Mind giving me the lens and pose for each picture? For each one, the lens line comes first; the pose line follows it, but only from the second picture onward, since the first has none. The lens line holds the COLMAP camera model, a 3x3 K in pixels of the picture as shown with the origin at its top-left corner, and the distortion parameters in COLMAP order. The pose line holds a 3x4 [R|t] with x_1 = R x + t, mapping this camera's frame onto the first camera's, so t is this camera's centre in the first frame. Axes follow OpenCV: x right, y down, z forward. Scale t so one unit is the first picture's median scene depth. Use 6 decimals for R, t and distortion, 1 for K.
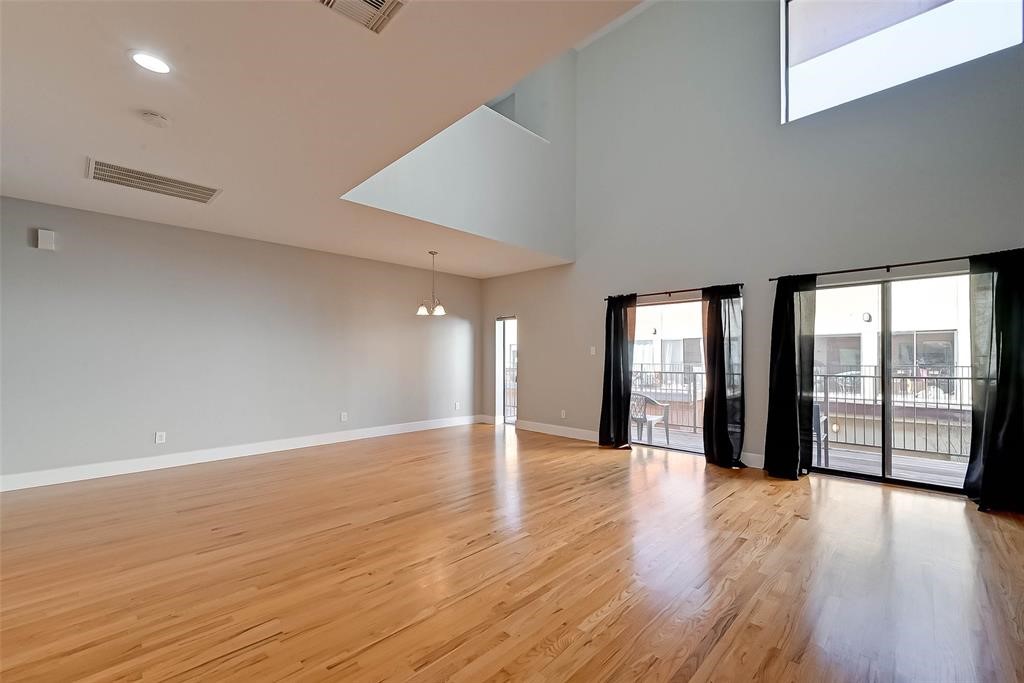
lens RADIAL K [[422.5, 0, 505.8], [0, 422.5, 356.2], [0, 0, 1]] dist [0.004866, 0.000638]
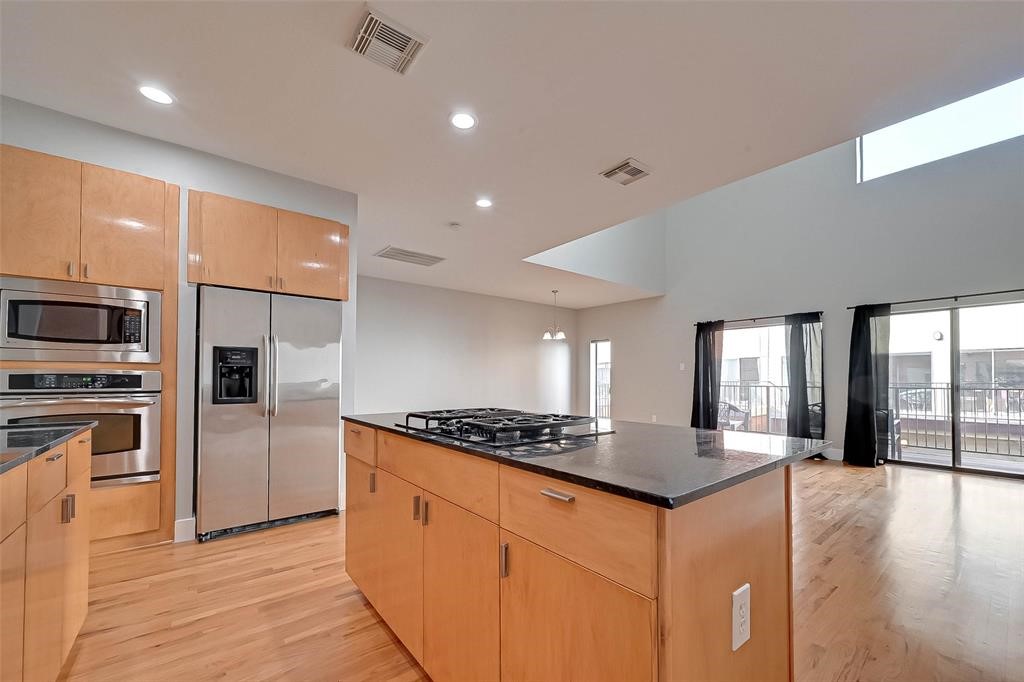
lens RADIAL K [[394.1, 0, 489.6], [0, 394.1, 371.9], [0, 0, 1]] dist [-0.004567, 0.000705]
pose [[0.989185, 0.001538, -0.146665, -0.236634], [-0.003178, 0.999935, -0.010945, 0.021950], [0.146639, 0.011292, 0.989126, -0.280337]]
